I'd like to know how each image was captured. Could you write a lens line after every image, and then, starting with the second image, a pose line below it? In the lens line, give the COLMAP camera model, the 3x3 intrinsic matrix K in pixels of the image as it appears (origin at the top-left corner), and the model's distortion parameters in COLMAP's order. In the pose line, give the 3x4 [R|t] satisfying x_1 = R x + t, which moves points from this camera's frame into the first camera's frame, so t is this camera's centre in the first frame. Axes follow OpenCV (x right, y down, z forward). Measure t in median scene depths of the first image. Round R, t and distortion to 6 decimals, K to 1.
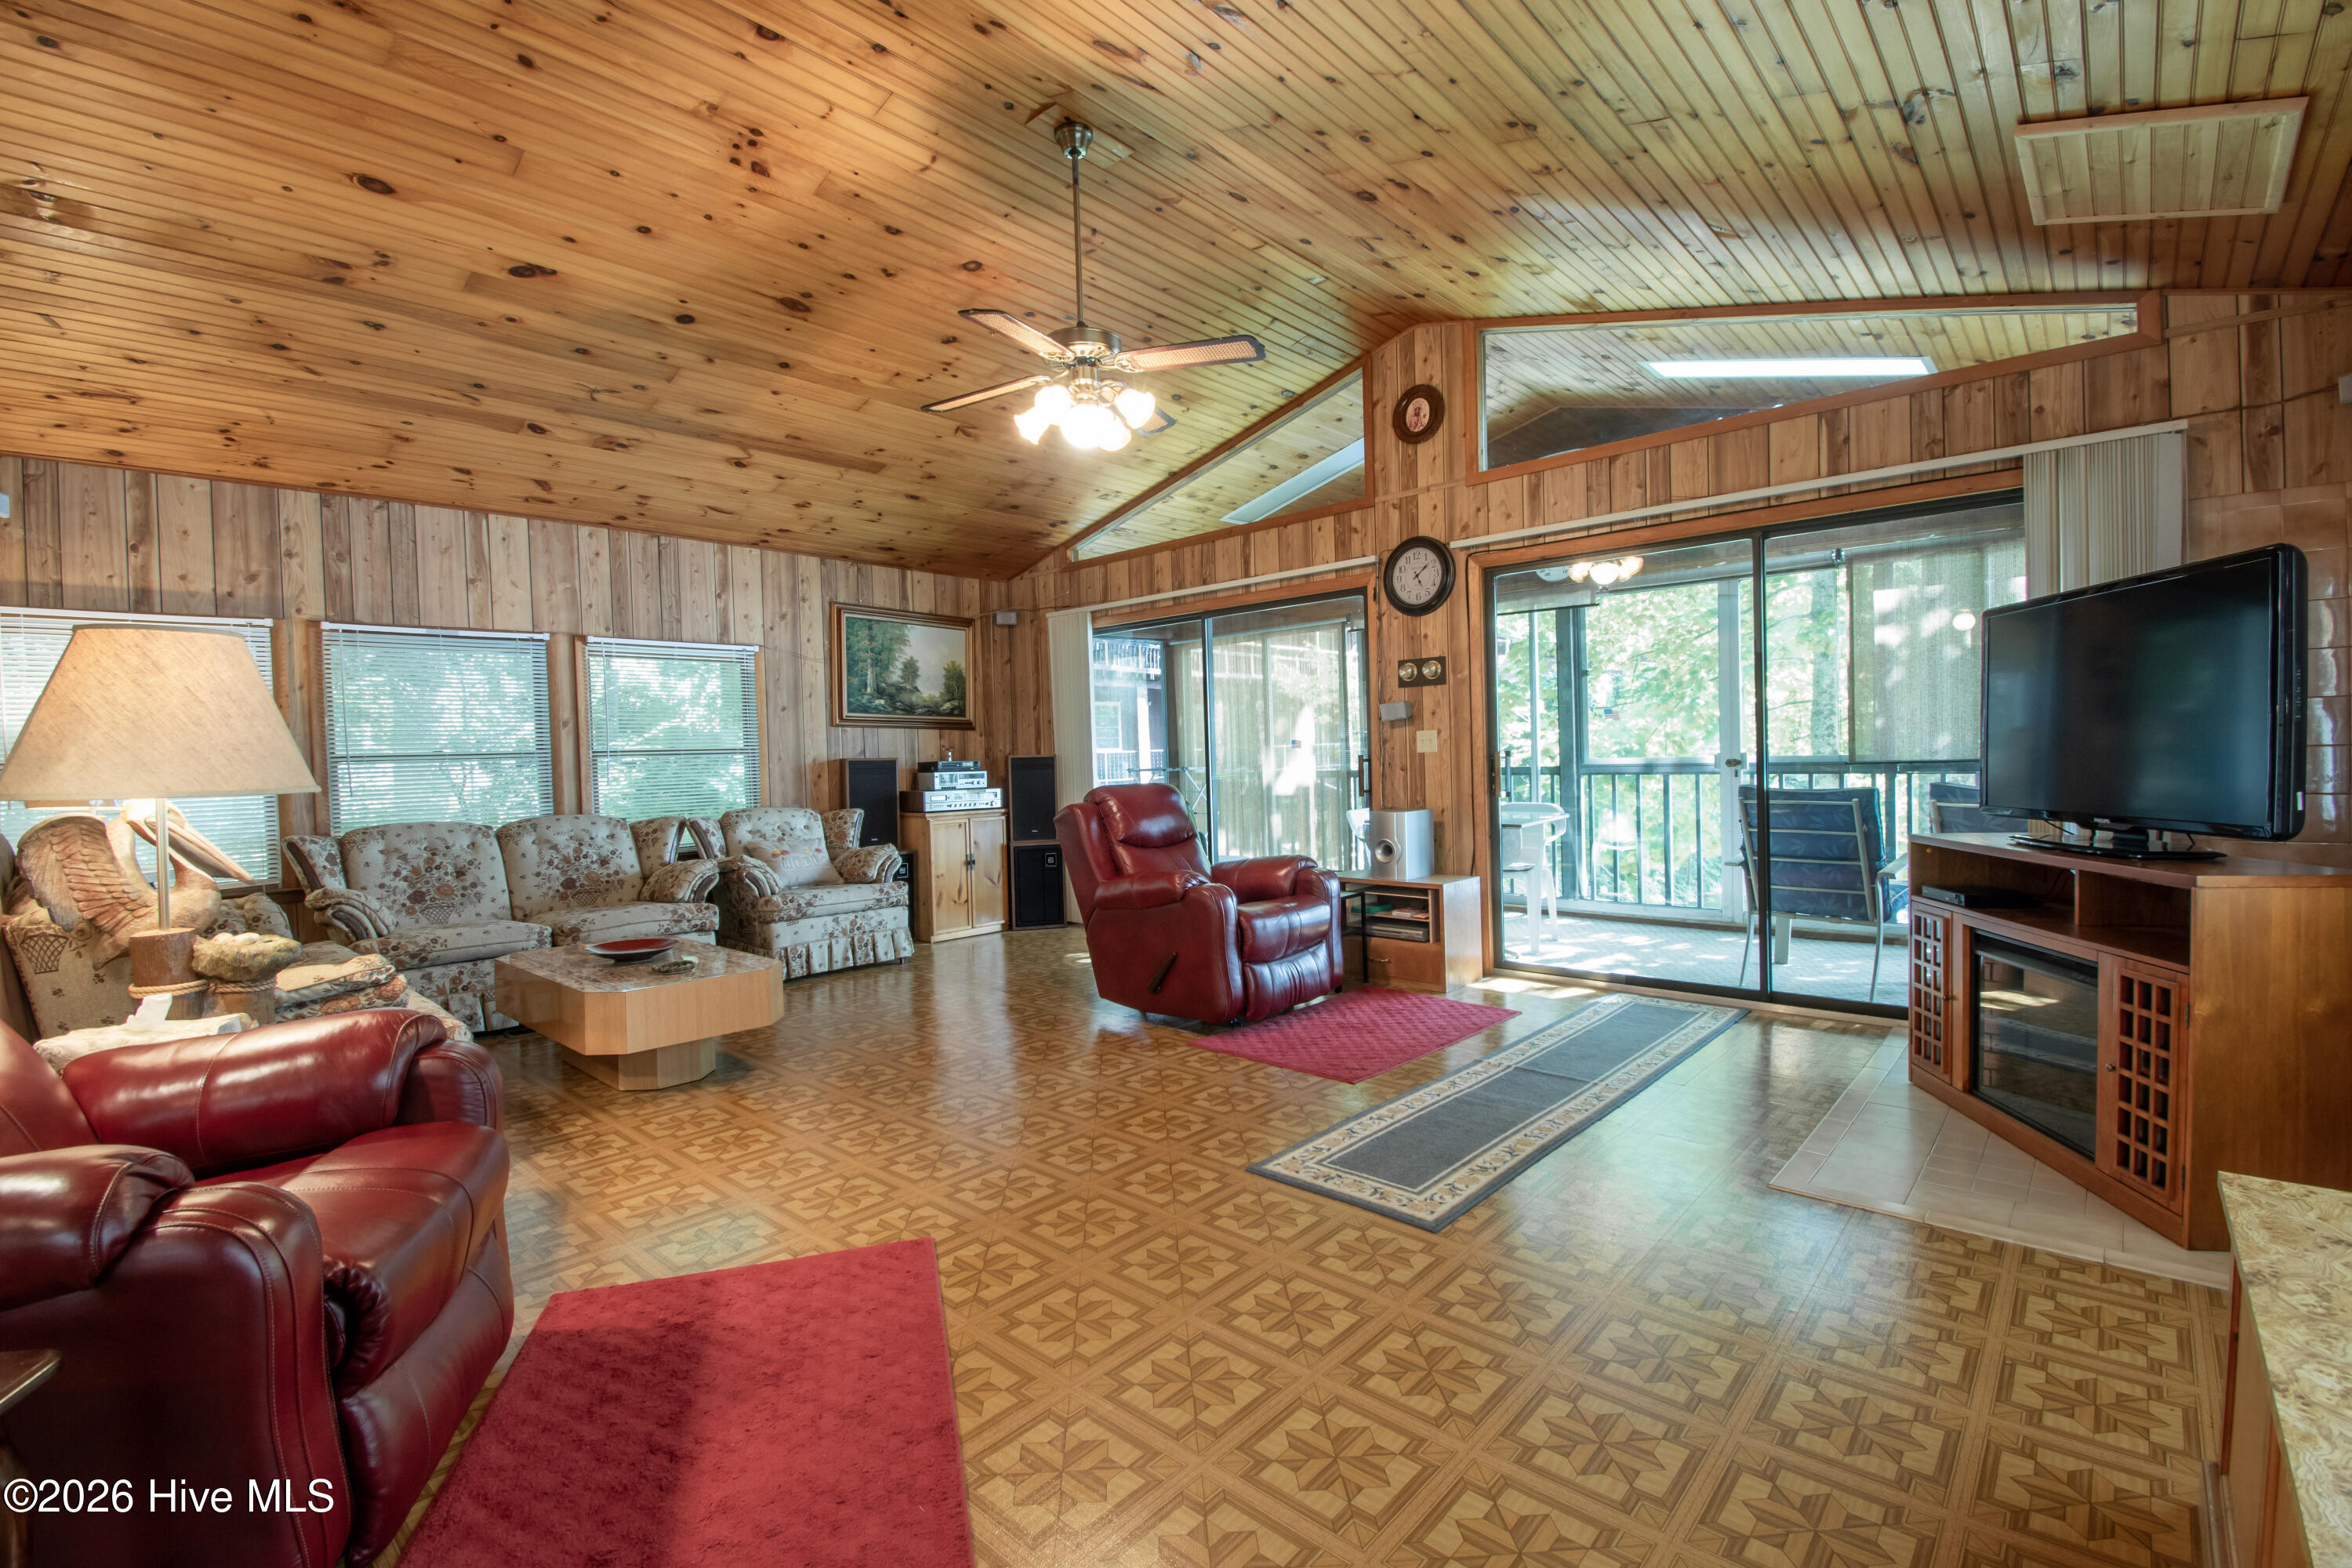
lens RADIAL K [[1037.6, 0, 1181.6], [0, 1037.6, 780.6], [0, 0, 1]] dist [0.018964, -0.024385]
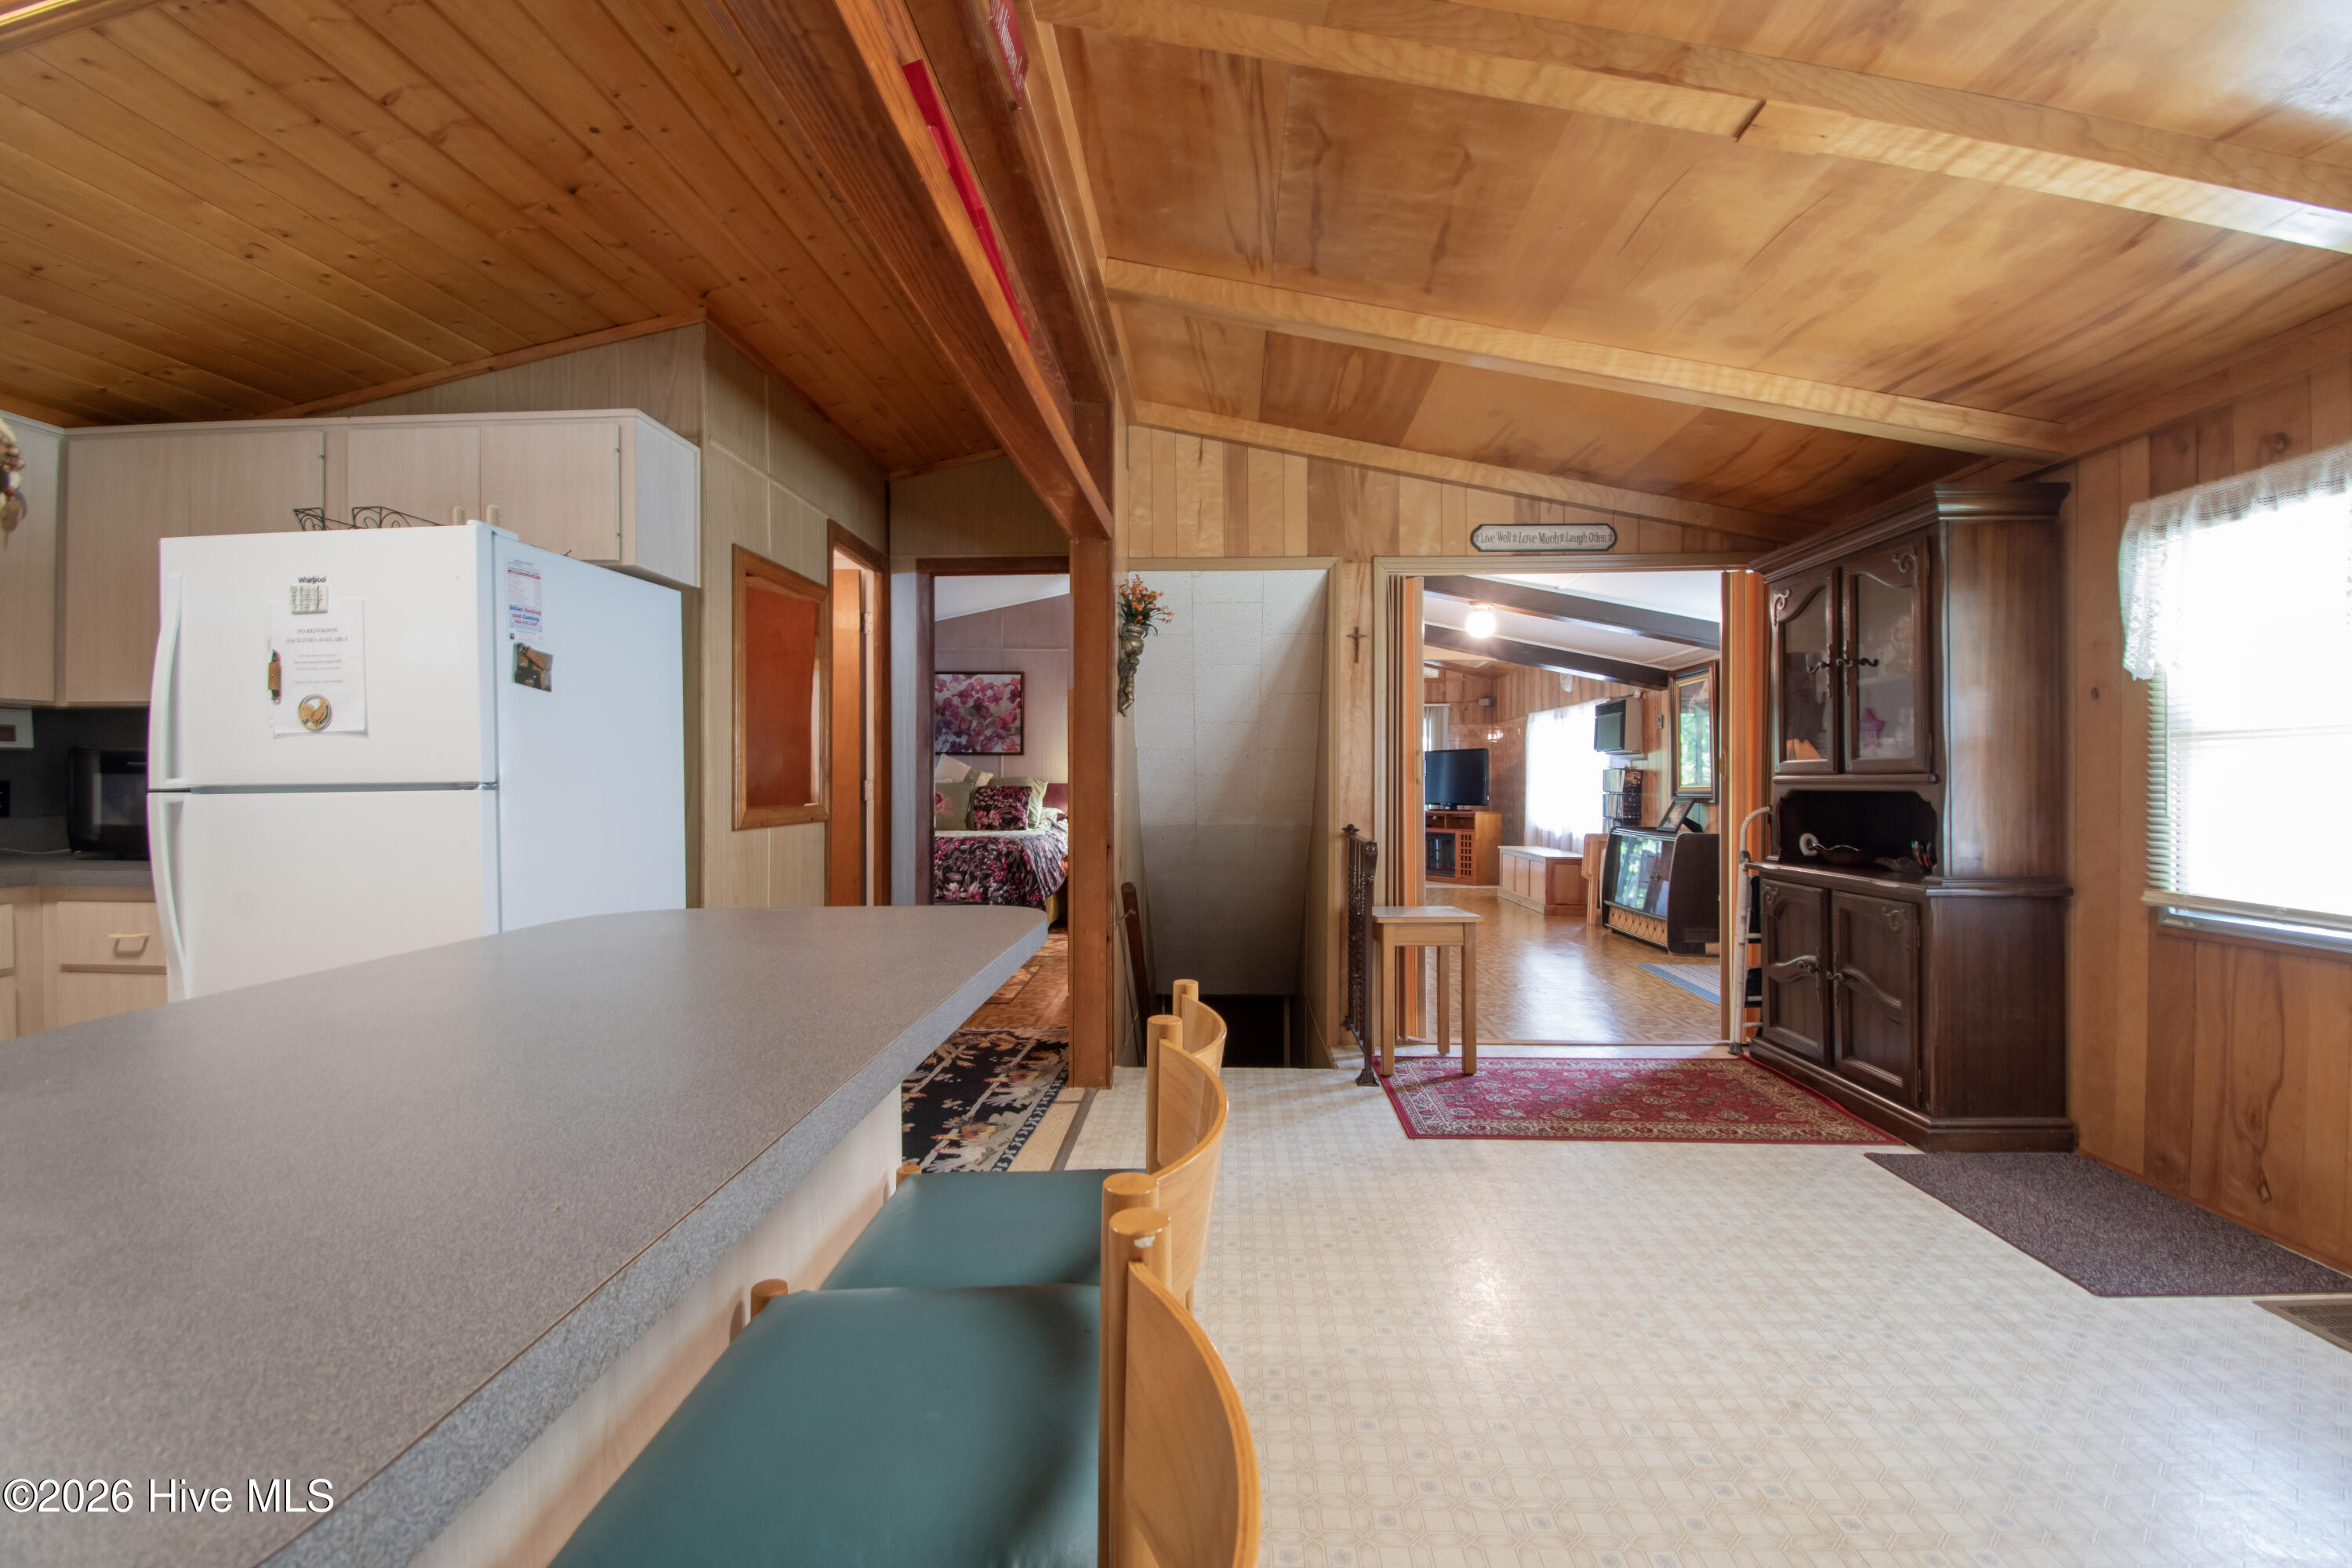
lens RADIAL K [[1037.6, 0, 1181.6], [0, 1037.6, 780.6], [0, 0, 1]] dist [0.018964, -0.024385]
pose [[0.769793, 0.029021, 0.637633, -1.545963], [-0.003582, 0.999147, -0.041151, 0.068457], [-0.638283, 0.029394, 0.769240, -0.914452]]
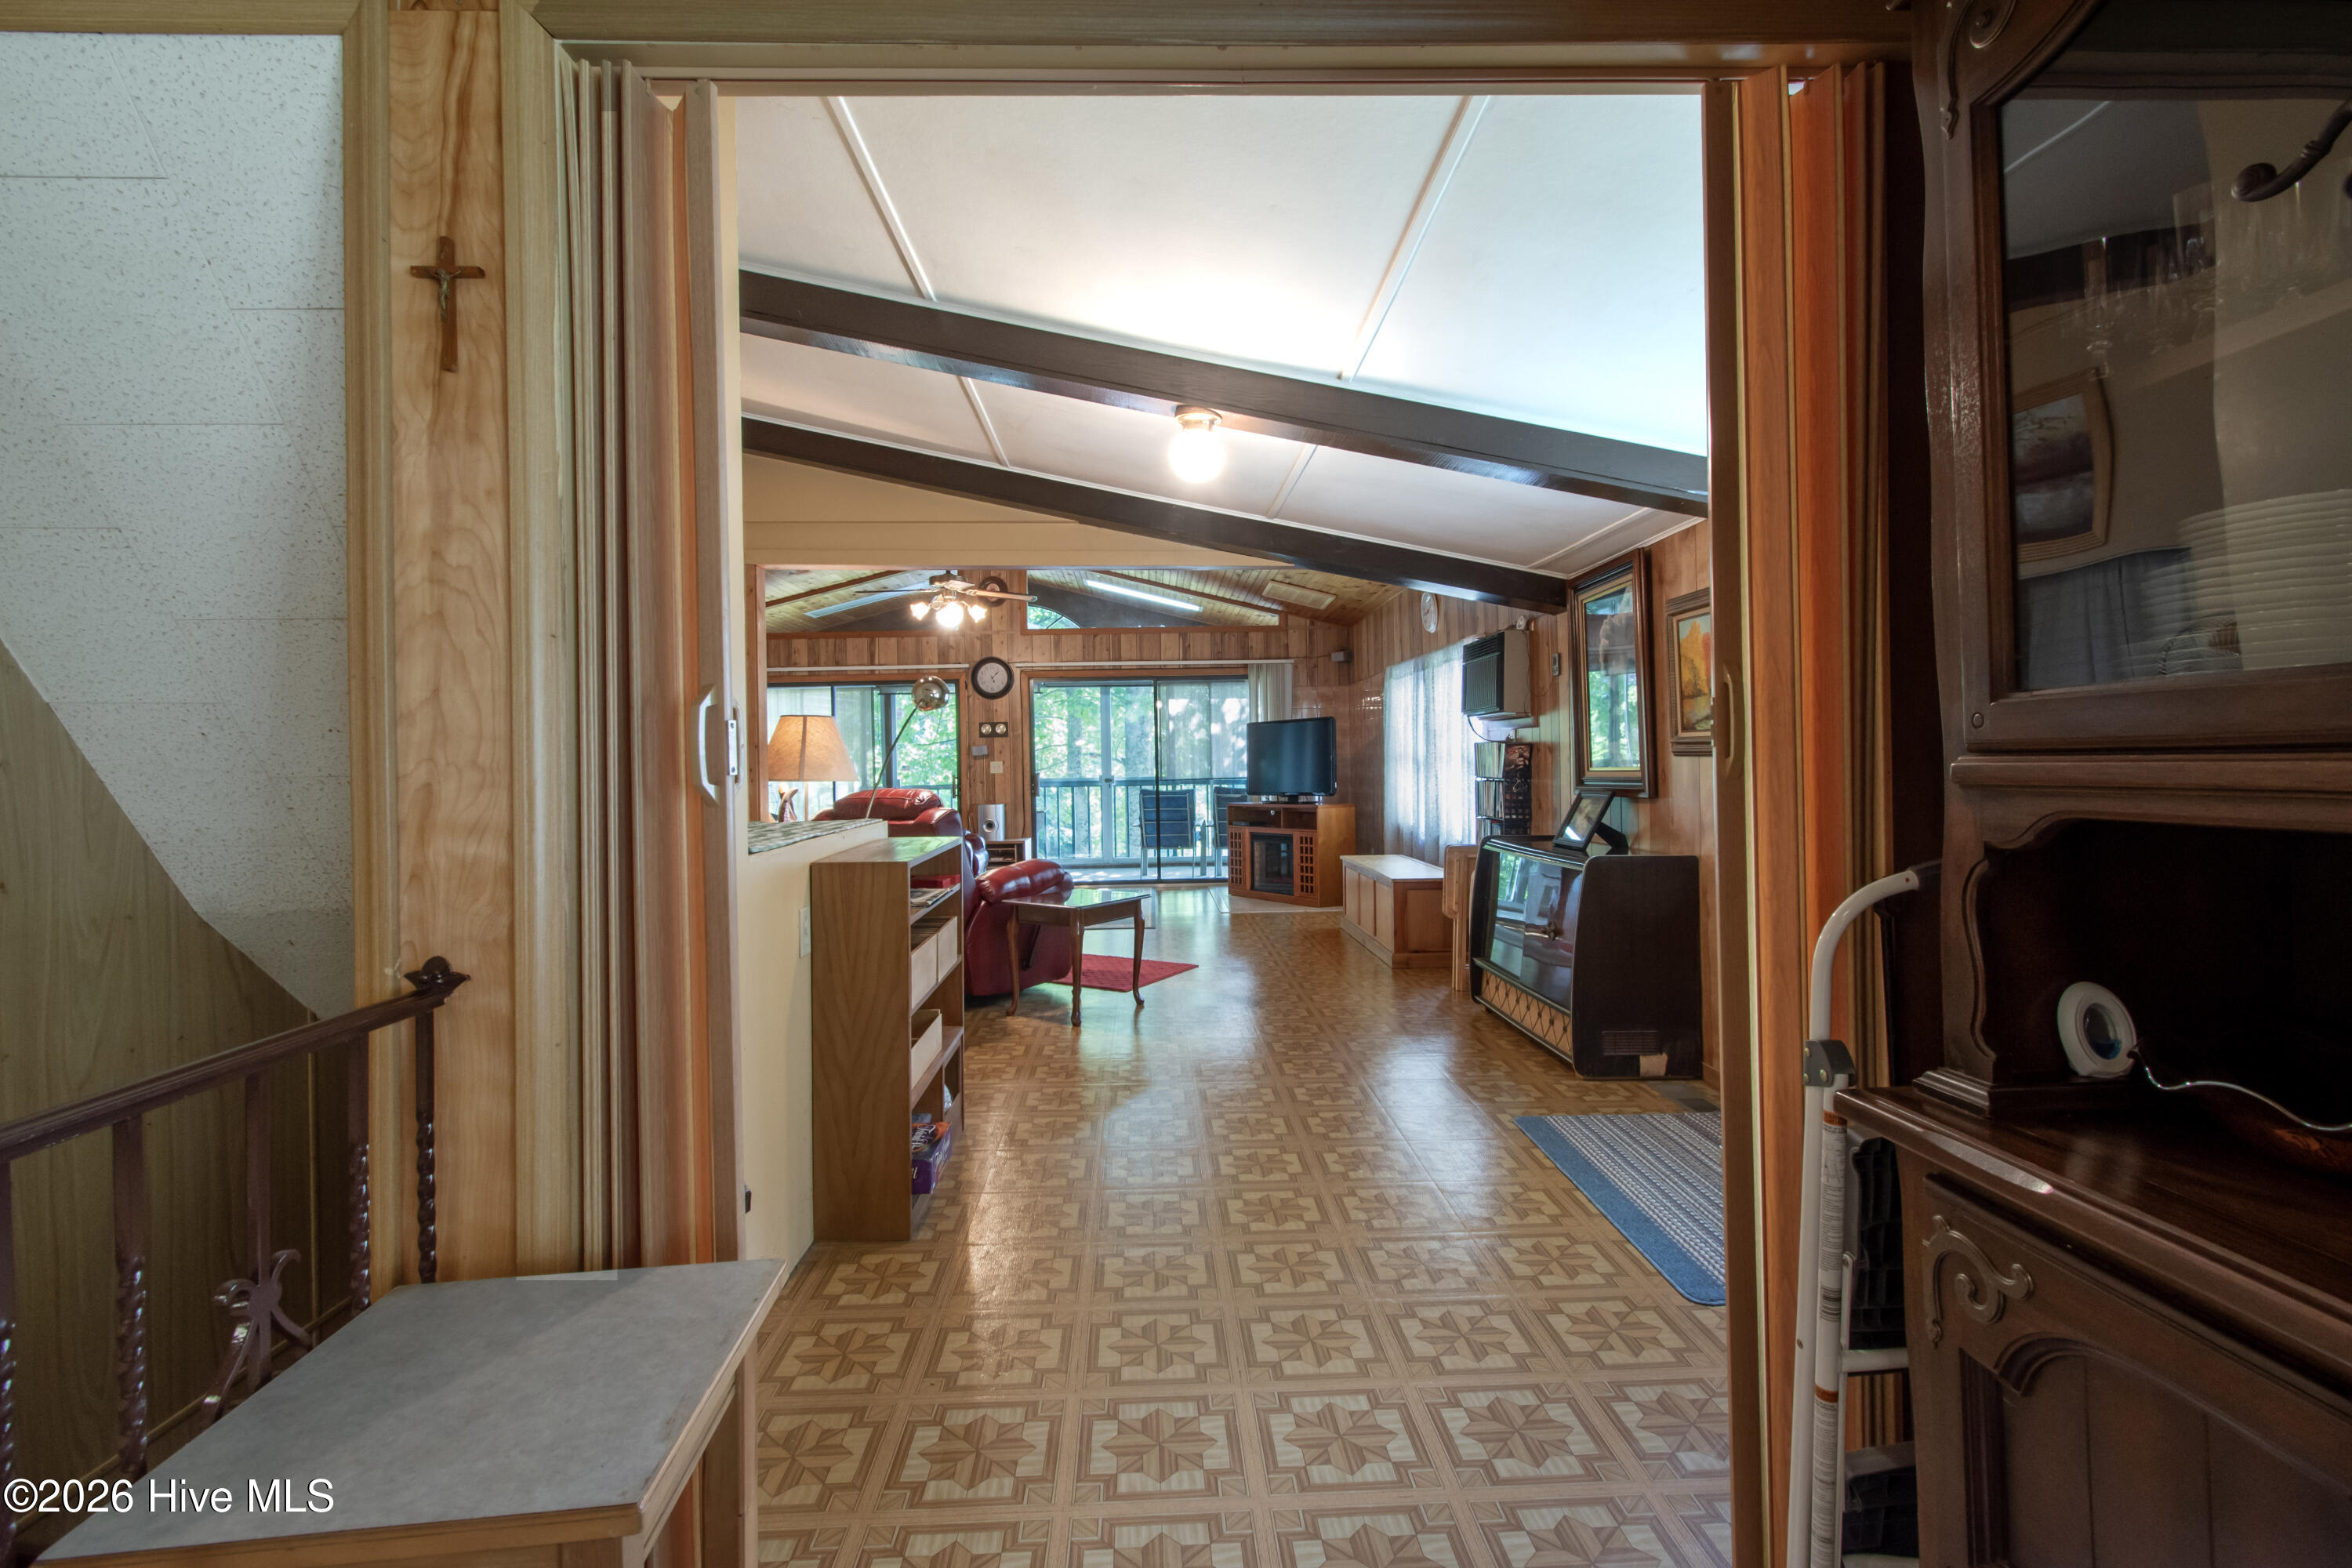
lens RADIAL K [[1073.9, 0, 1174.2], [0, 1073.9, 748.0], [0, 0, 1]] dist [0.003131, -0.000937]
pose [[0.718658, 0.024552, 0.694930, -0.932755], [0.017347, 0.998432, -0.053215, 0.037146], [-0.695147, 0.050298, 0.717105, -0.632823]]
